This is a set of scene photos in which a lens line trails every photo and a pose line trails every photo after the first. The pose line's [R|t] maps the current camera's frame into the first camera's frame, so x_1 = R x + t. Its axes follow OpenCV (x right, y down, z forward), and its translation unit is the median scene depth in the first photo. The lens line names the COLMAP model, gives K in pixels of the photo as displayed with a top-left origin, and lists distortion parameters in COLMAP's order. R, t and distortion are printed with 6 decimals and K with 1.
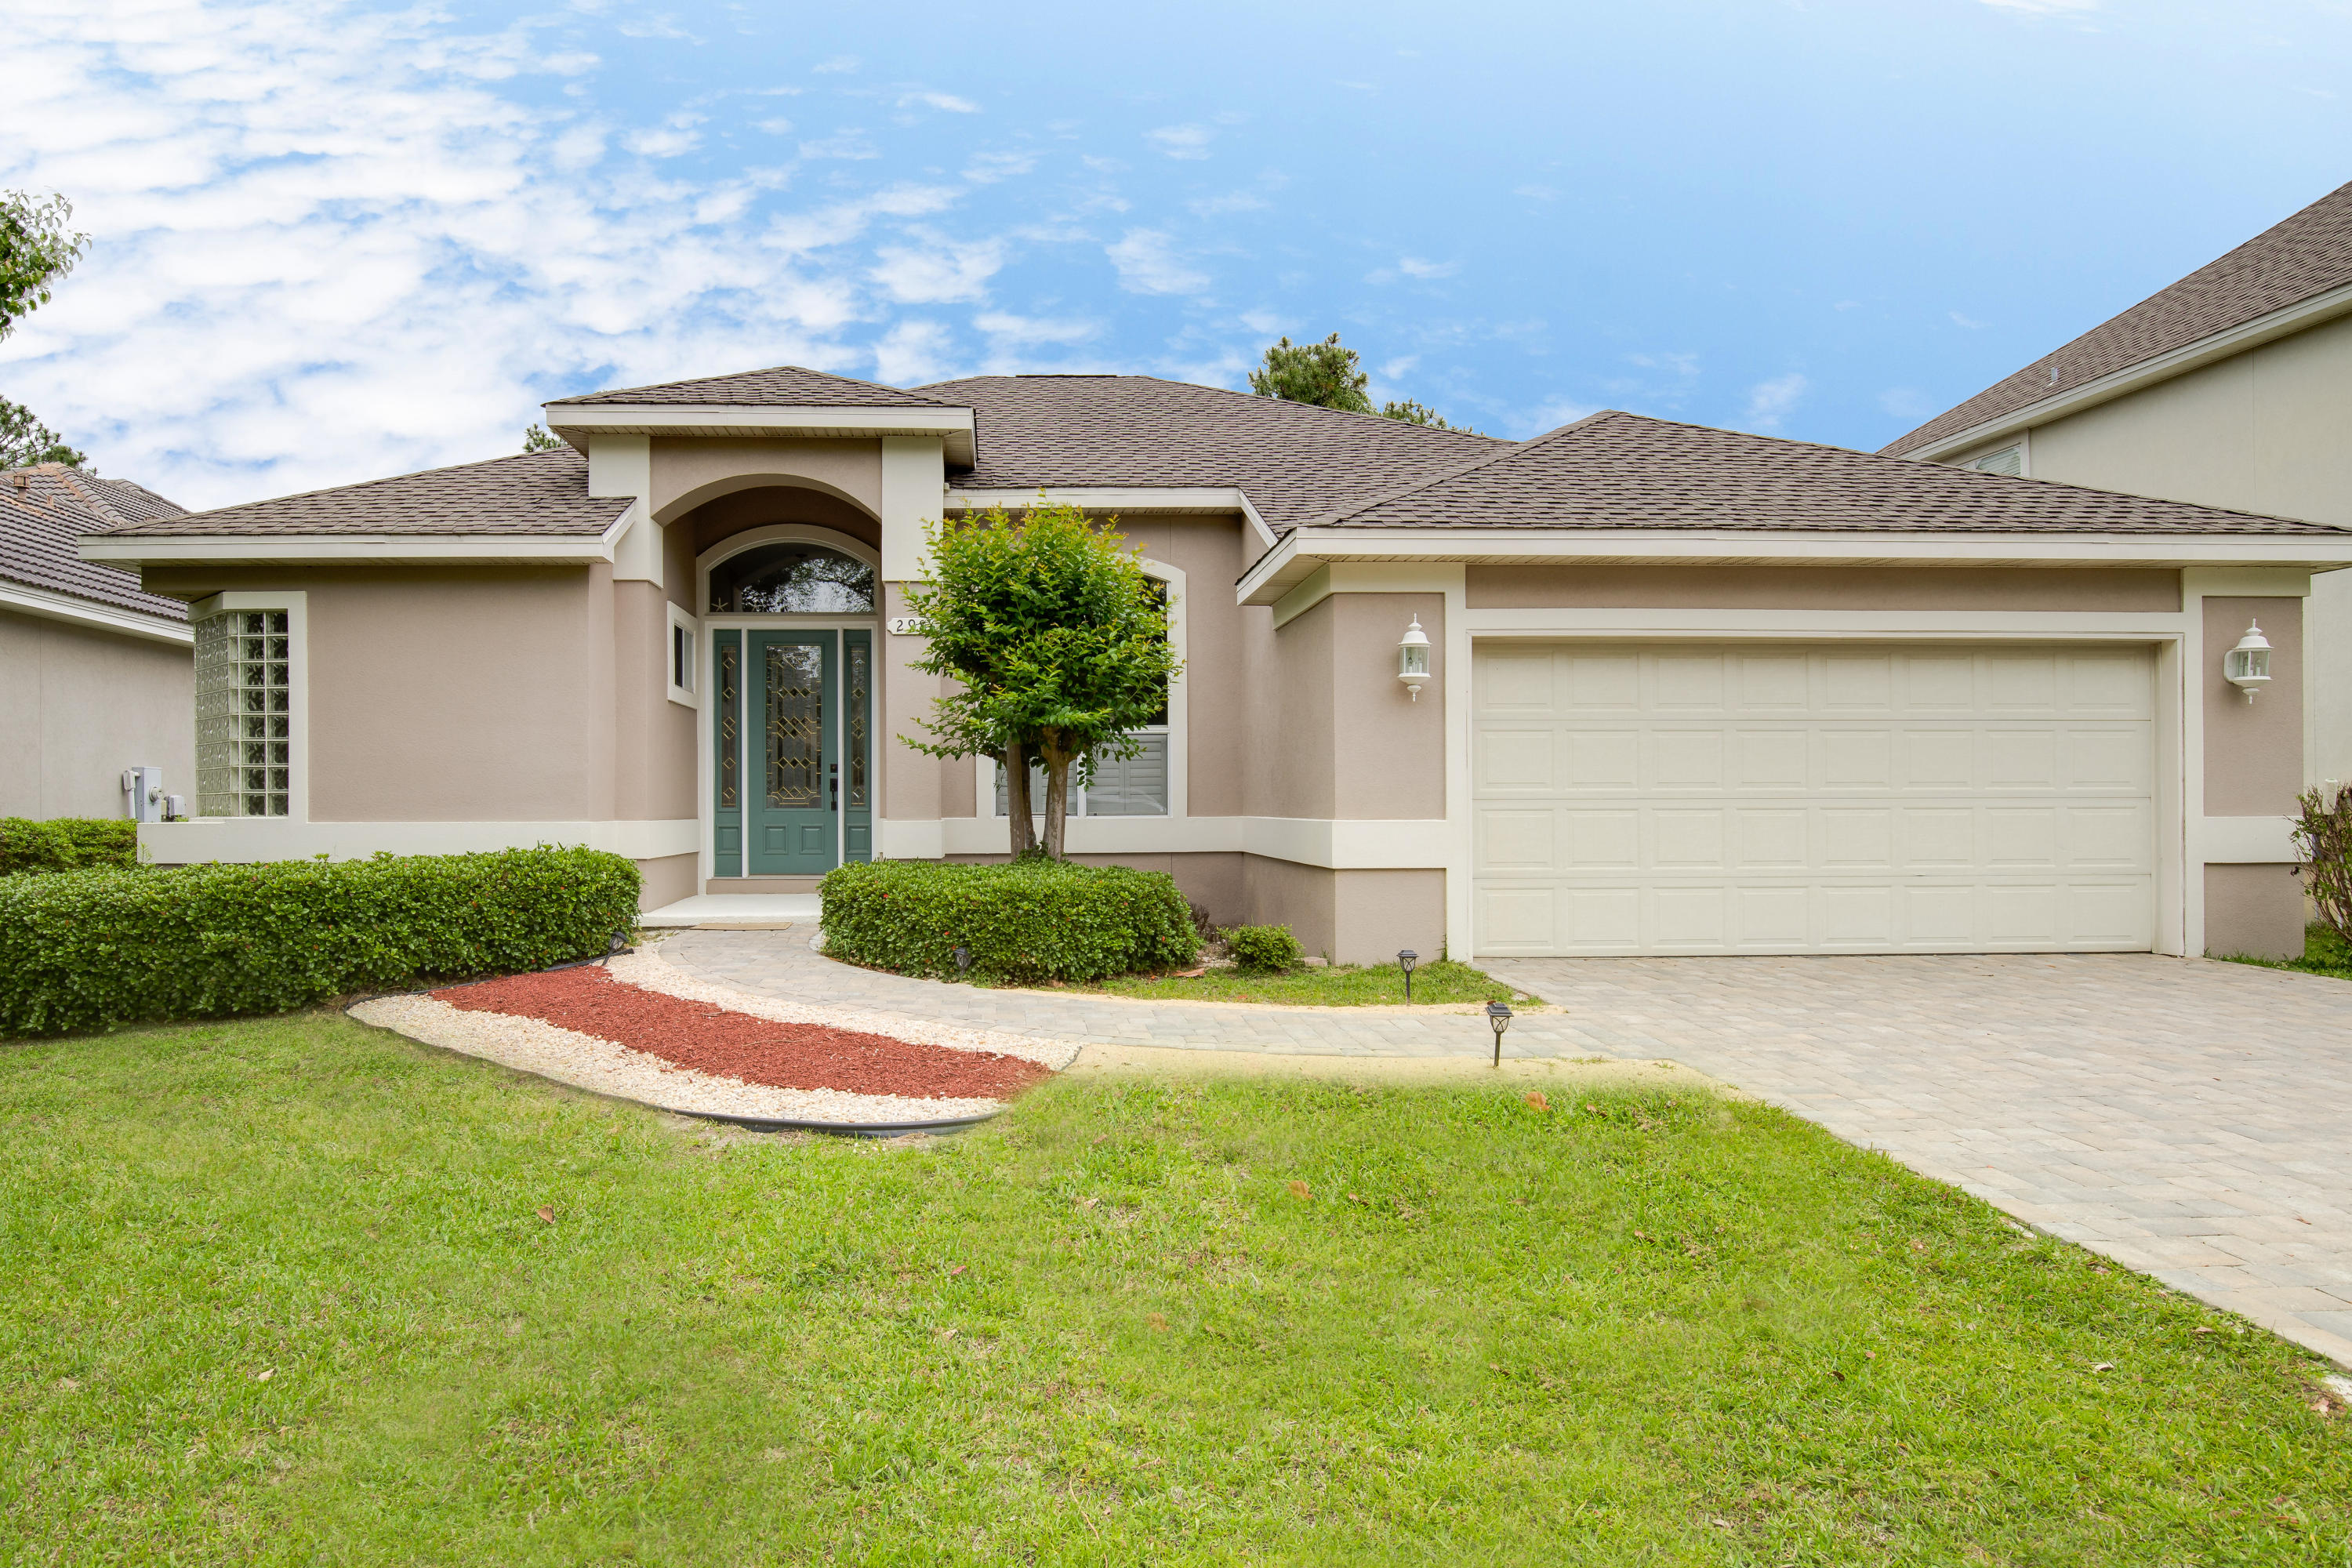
lens RADIAL K [[1324.9, 0, 1176.0], [0, 1324.9, 784.0], [0, 0, 1]] dist [-0.005044, -0.001618]
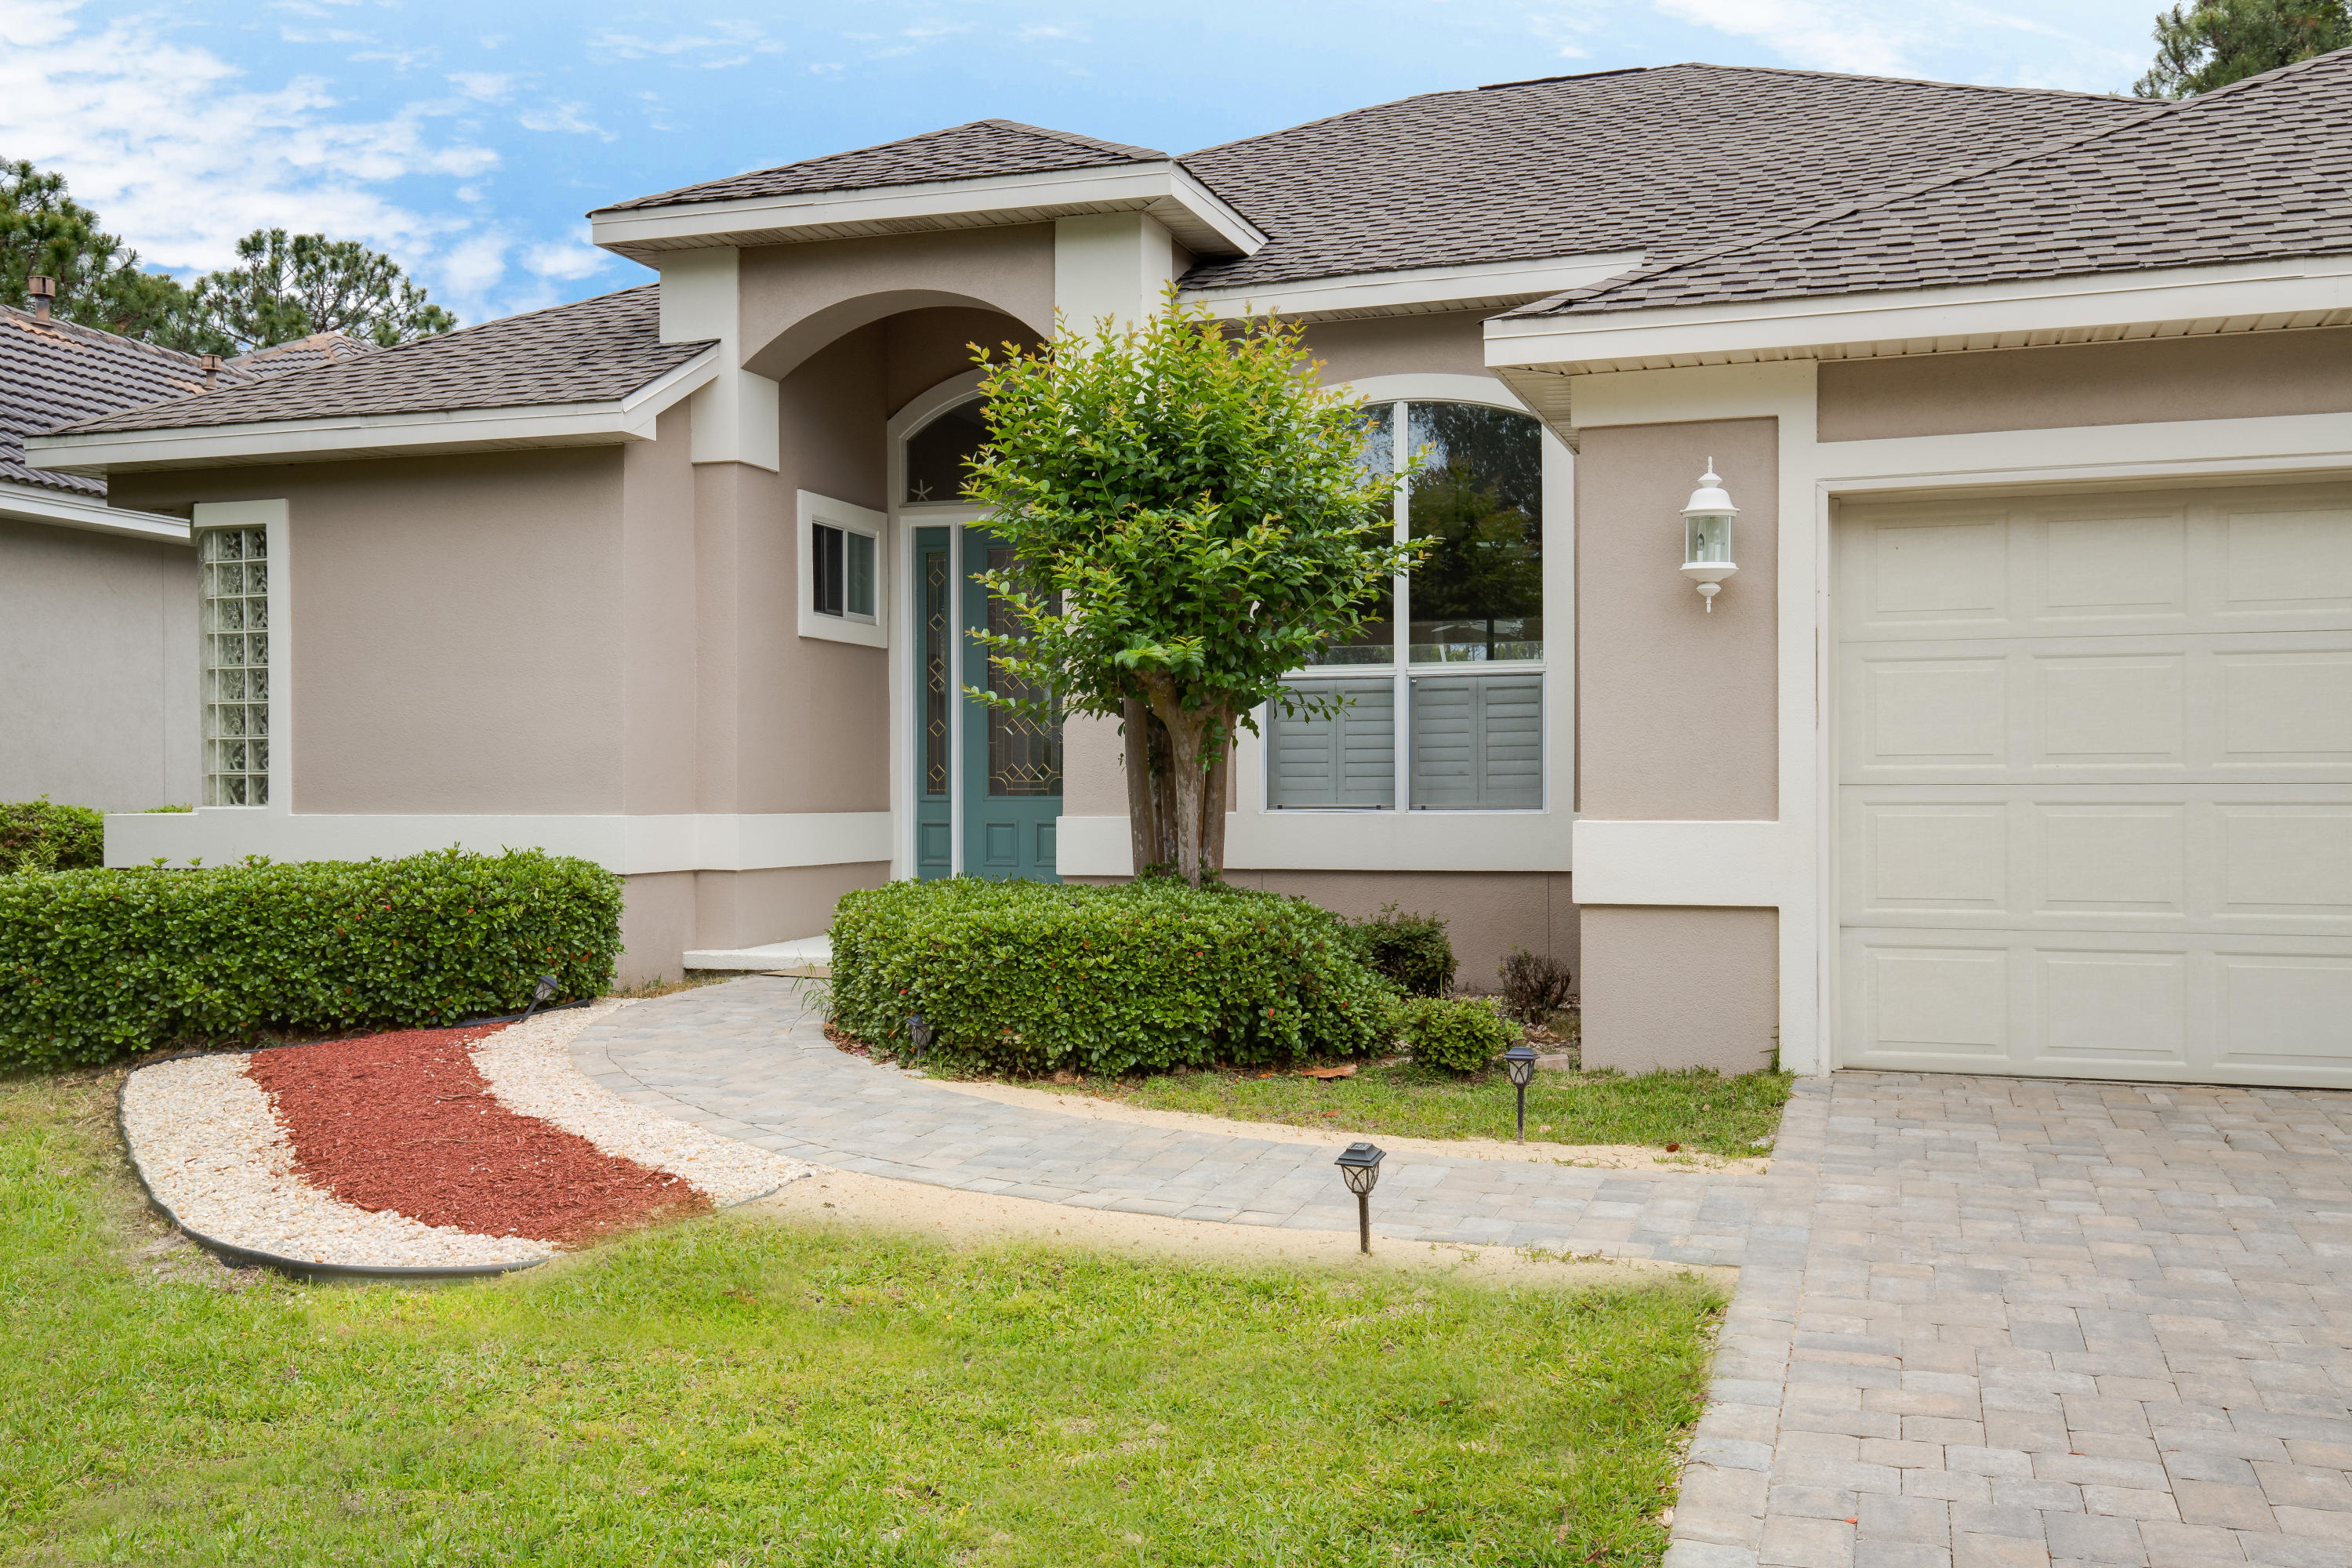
lens RADIAL K [[2133.5, 0, 1177.2], [0, 2133.5, 770.9], [0, 0, 1]] dist [0.045227, 0.006602]
pose [[0.940685, -0.001398, -0.339277, 0.269265], [0.003907, 0.999970, 0.006710, -0.001264], [0.339258, -0.007638, 0.940663, 0.057315]]
